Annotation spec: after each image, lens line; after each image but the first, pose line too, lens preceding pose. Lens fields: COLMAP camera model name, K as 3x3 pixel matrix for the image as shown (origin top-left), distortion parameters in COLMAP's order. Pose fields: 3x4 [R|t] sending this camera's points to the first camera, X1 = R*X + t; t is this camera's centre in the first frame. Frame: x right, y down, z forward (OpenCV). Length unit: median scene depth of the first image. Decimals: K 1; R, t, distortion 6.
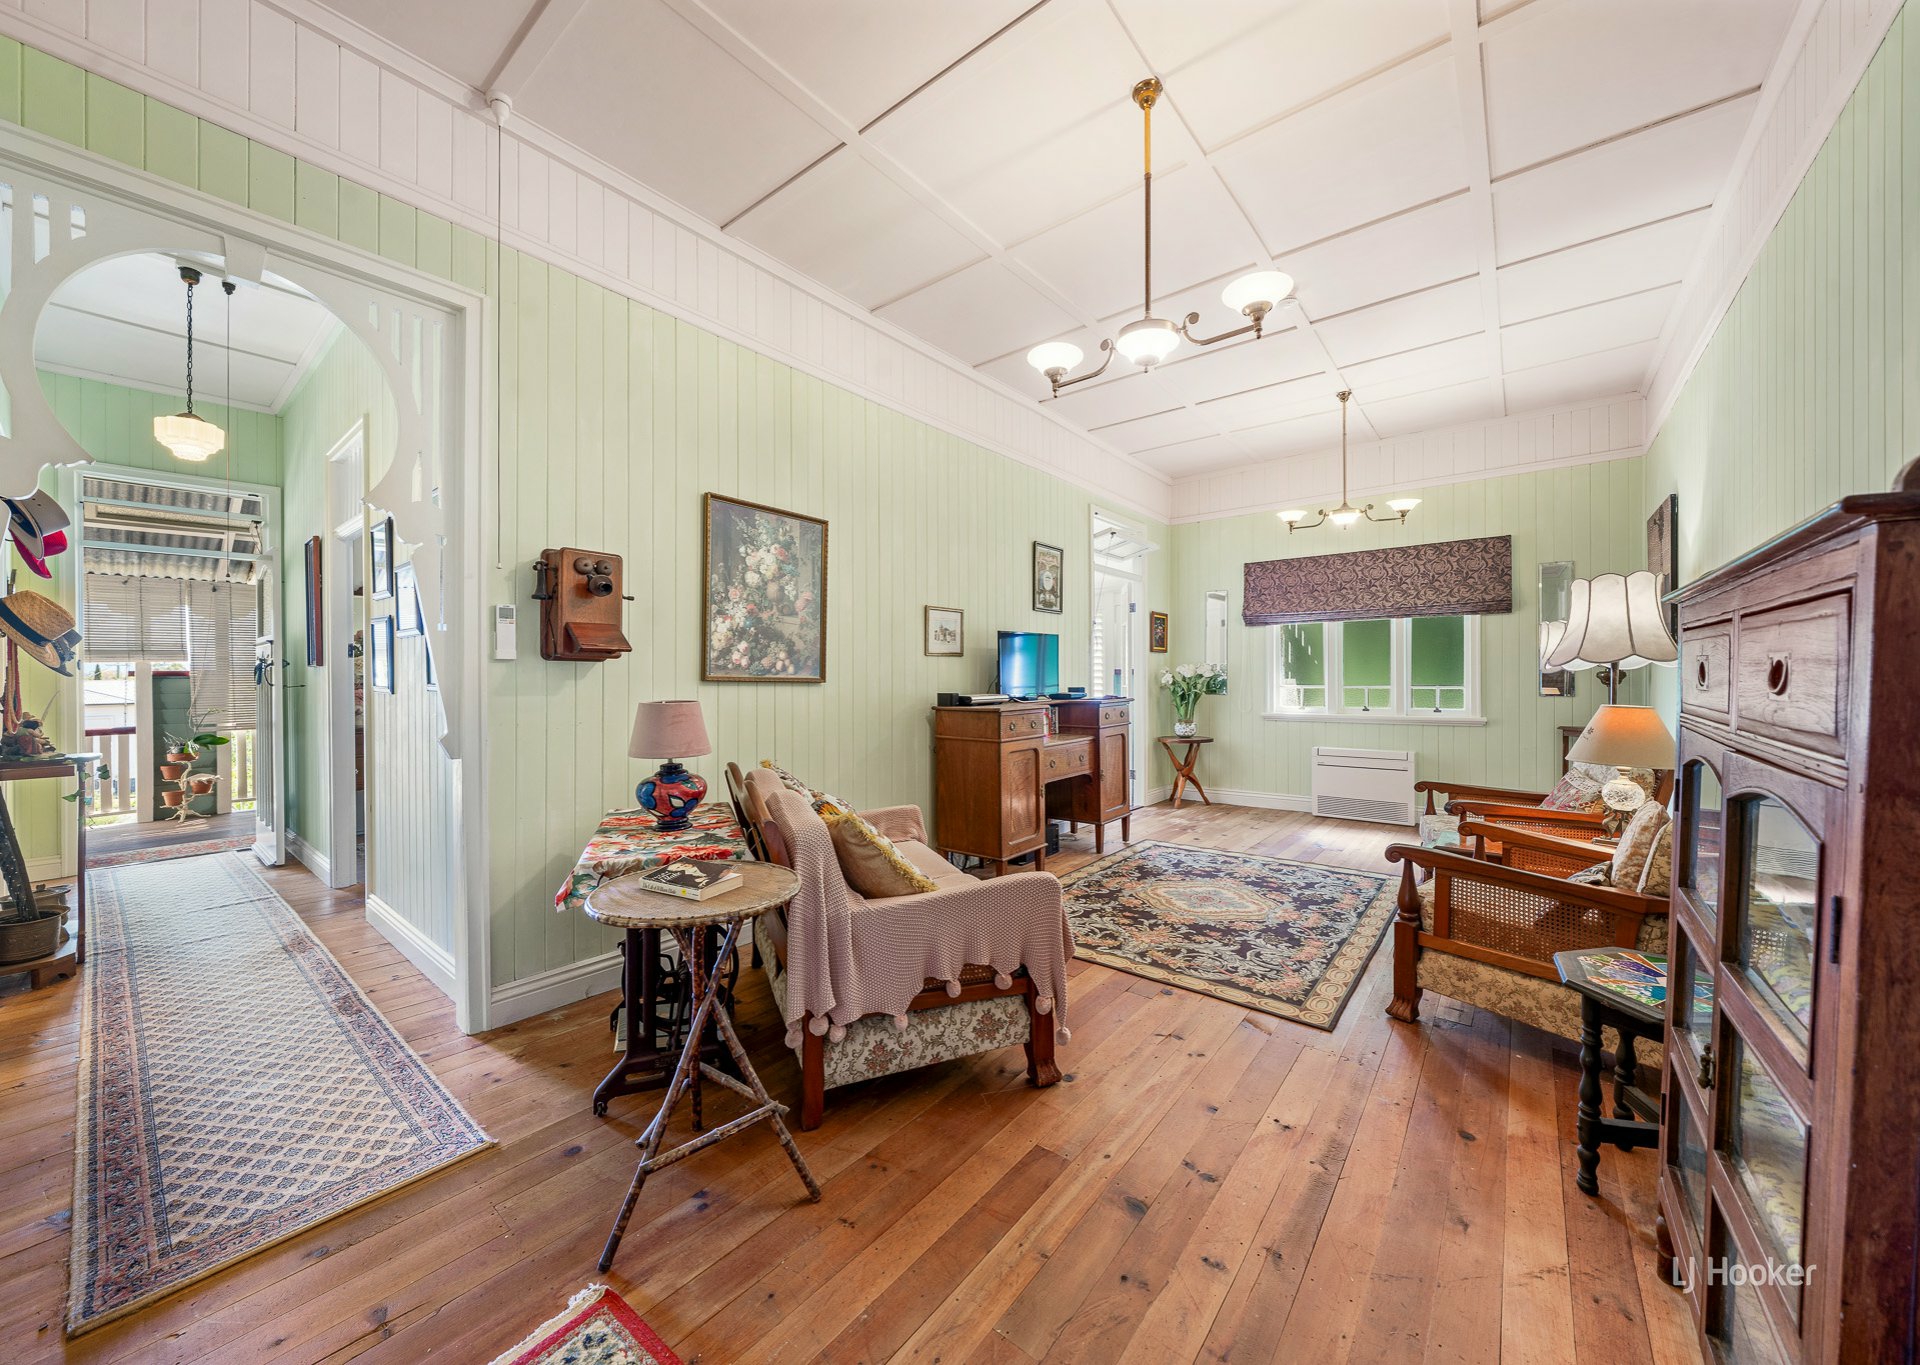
lens RADIAL K [[706.0, 0, 953.1], [0, 706.0, 685.1], [0, 0, 1]] dist [-0.010993, -0.000104]
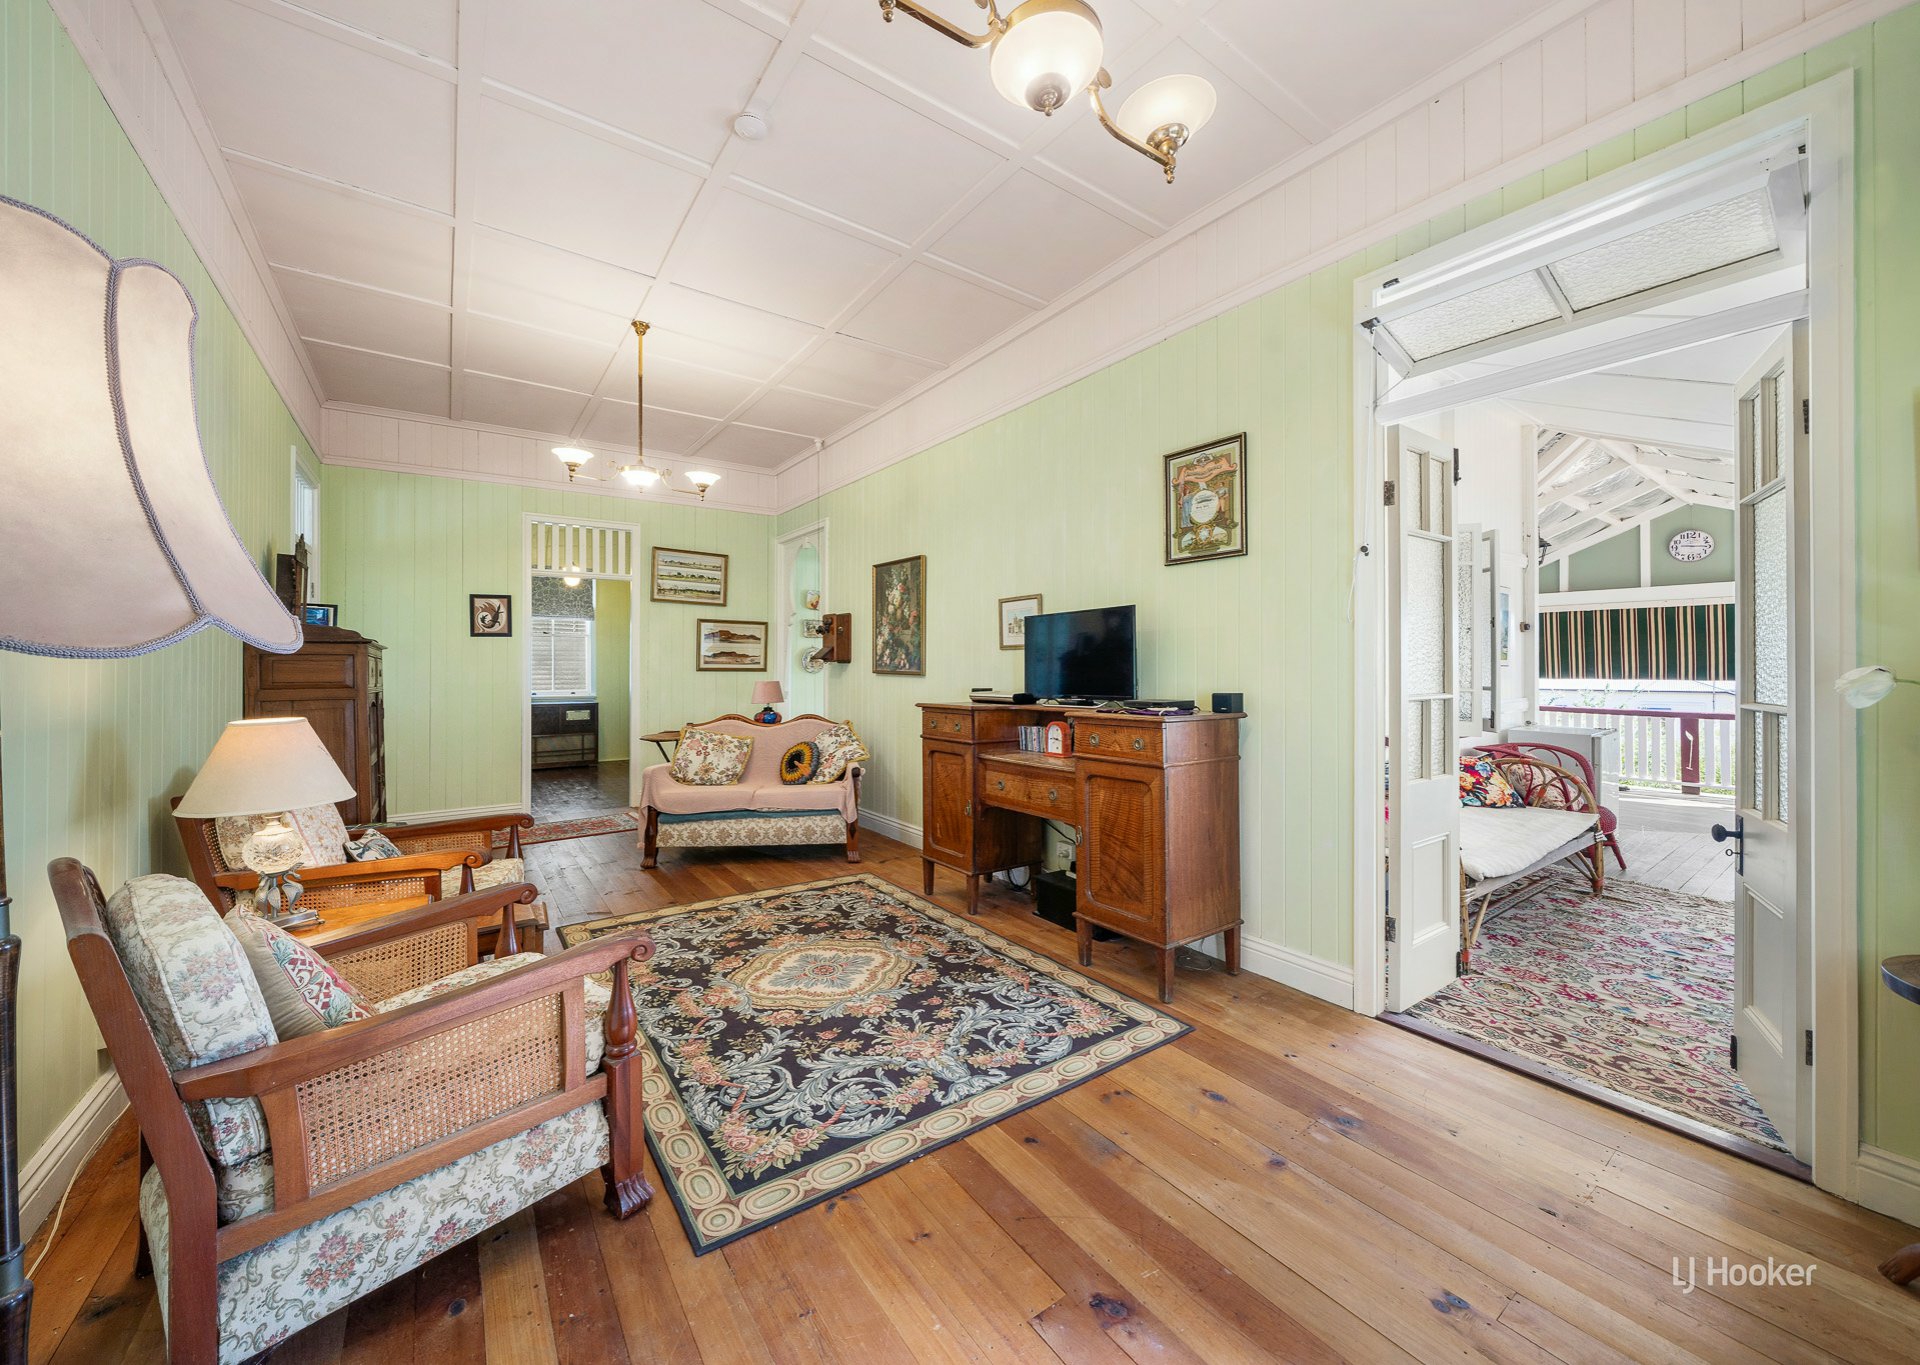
lens RADIAL K [[706.0, 0, 926.4], [0, 706.0, 665.0], [0, 0, 1]] dist [-0.010993, -0.000104]
pose [[-0.285885, -0.001883, -0.958262, 1.138715], [-0.007875, 0.999969, 0.000384, -0.024414], [0.958231, 0.007656, -0.285891, 1.433791]]
